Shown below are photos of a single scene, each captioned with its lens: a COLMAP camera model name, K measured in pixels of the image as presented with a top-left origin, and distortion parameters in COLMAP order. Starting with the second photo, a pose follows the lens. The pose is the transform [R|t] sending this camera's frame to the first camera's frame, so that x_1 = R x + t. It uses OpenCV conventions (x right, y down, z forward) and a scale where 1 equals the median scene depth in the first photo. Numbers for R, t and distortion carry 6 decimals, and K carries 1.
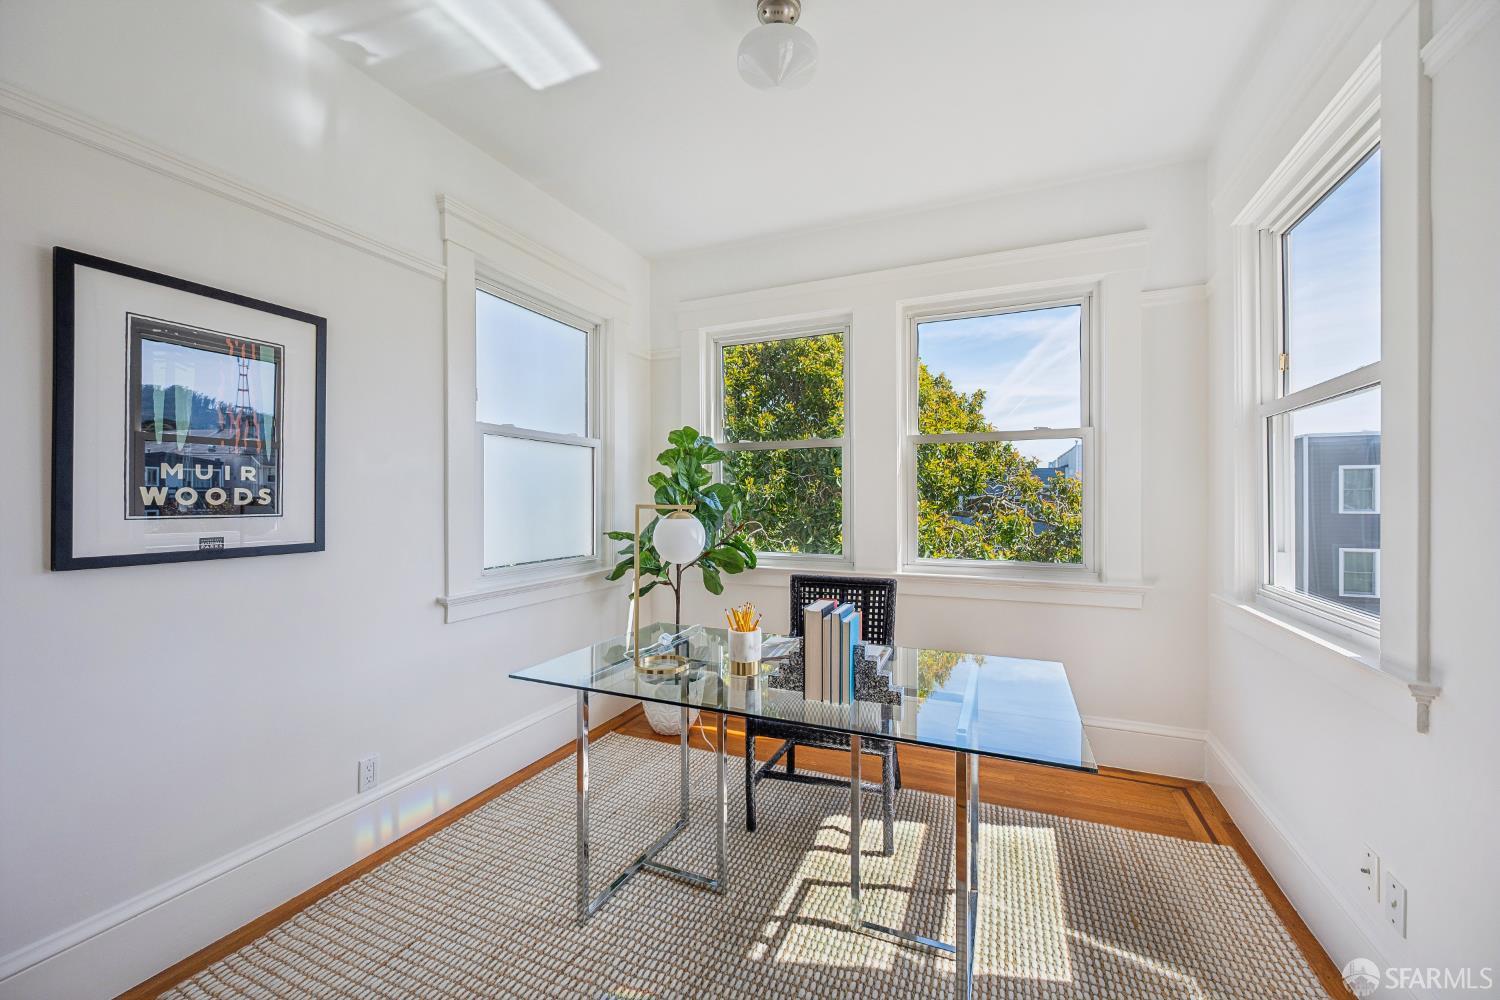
lens RADIAL K [[585.3, 0, 750.0], [0, 585.3, 500.0], [0, 0, 1]] dist [-0.001267, -0.000180]
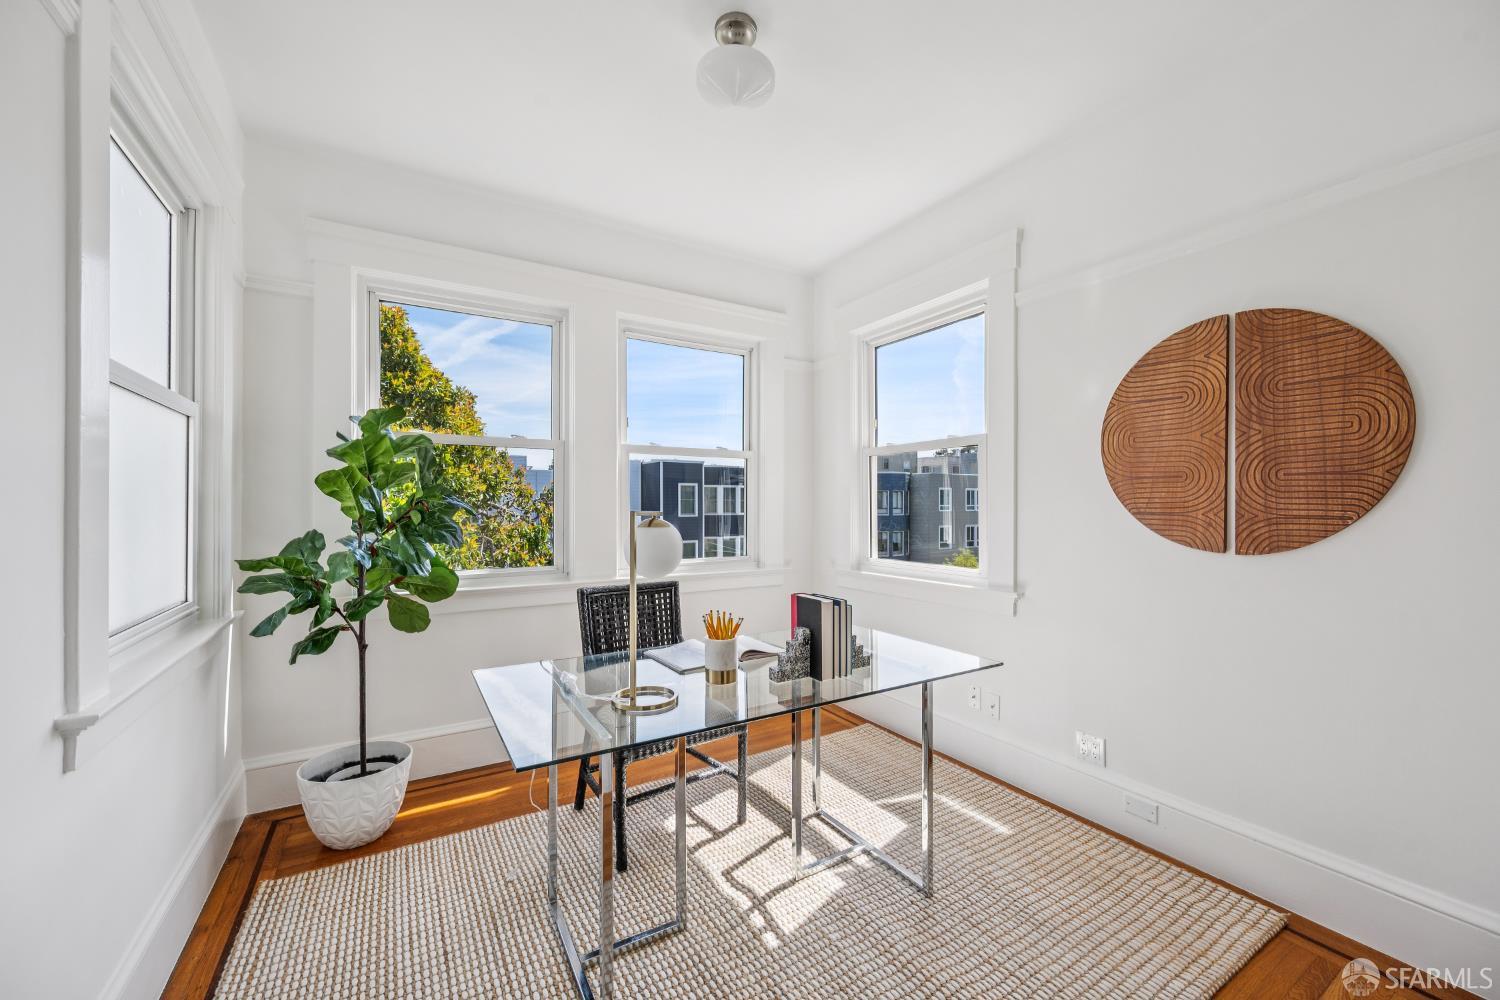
lens RADIAL K [[587.0, 0, 746.8], [0, 587.0, 503.5], [0, 0, 1]] dist [-0.000561, -0.000059]
pose [[0.577779, 0.004458, 0.816181, -0.647975], [0.000046, 0.999985, -0.005494, 0.000855], [-0.816193, 0.003212, 0.577770, 0.322005]]
